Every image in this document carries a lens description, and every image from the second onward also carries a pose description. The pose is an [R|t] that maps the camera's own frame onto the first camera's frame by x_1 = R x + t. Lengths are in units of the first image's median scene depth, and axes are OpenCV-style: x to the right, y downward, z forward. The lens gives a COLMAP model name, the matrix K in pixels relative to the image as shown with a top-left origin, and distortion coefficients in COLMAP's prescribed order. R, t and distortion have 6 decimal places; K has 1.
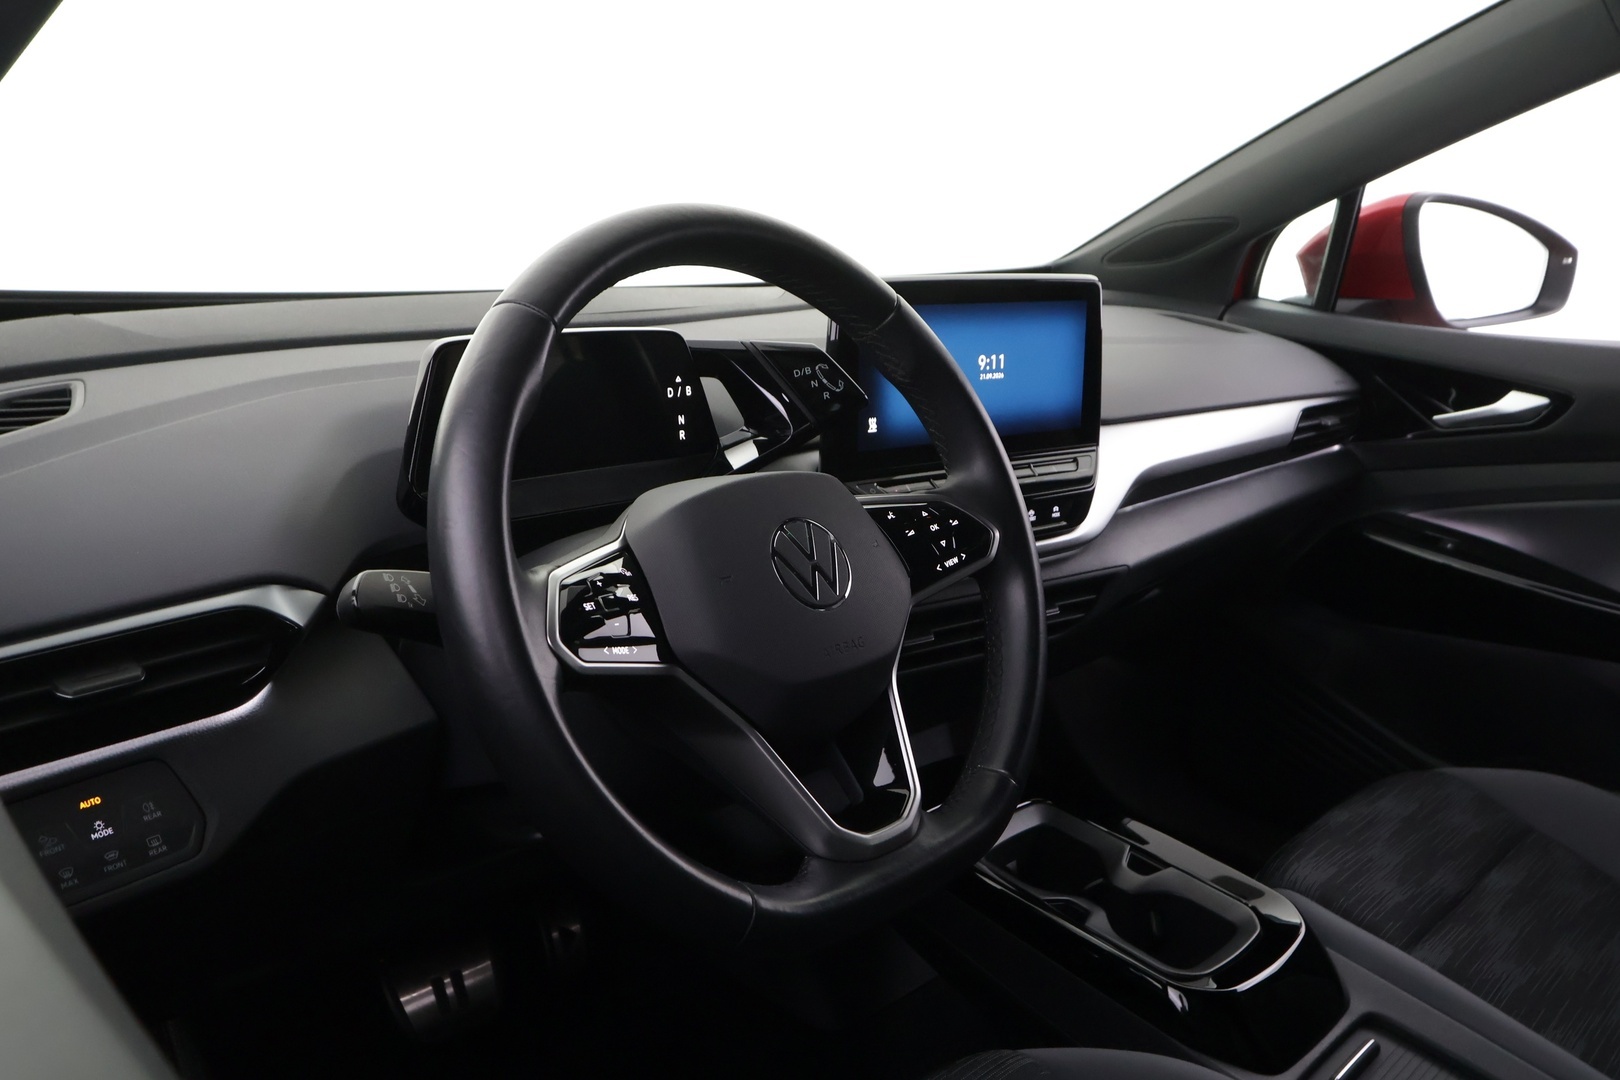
lens RADIAL K [[1339.8, 0, 809.8], [0, 1339.8, 518.5], [0, 0, 1]] dist [-0.003657, -0.003784]
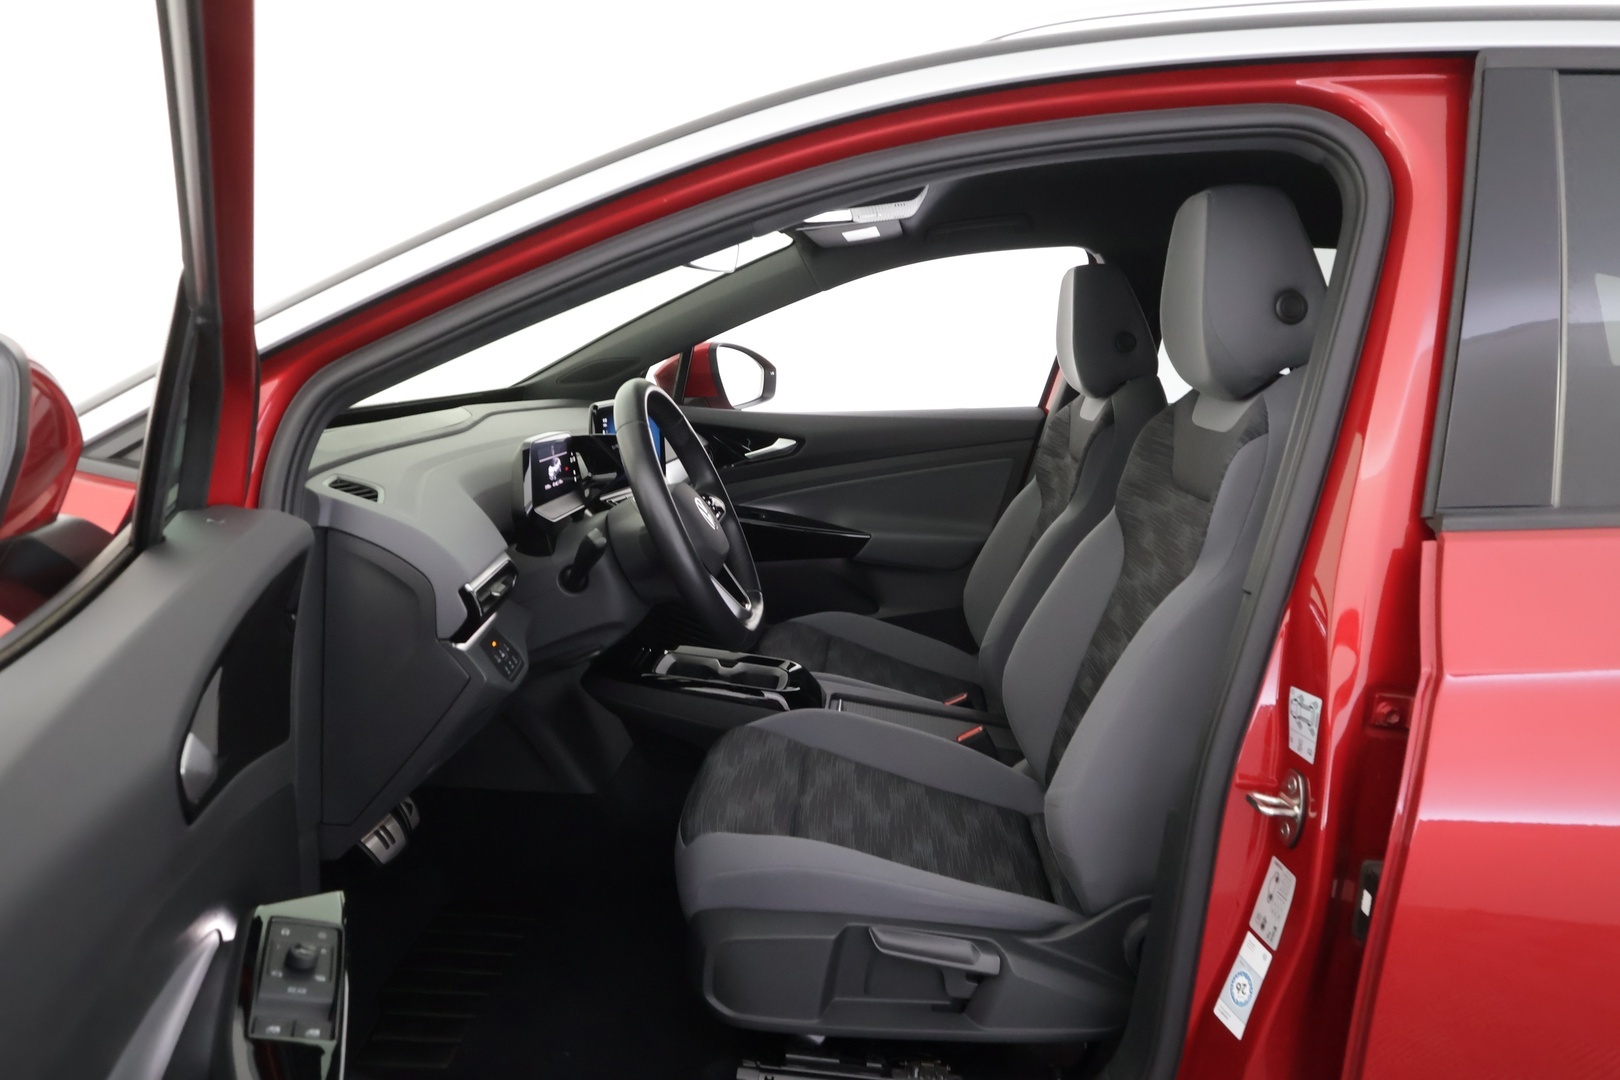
lens RADIAL K [[1130.1, 0, 810.0], [0, 1130.1, 540.0], [0, 0, 1]] dist [0.000648, 0.000003]
pose [[0.762131, -0.125019, 0.635237, -0.550248], [0.143715, 0.989368, 0.022291, 0.026885], [-0.631270, 0.074304, 0.771996, -0.357696]]
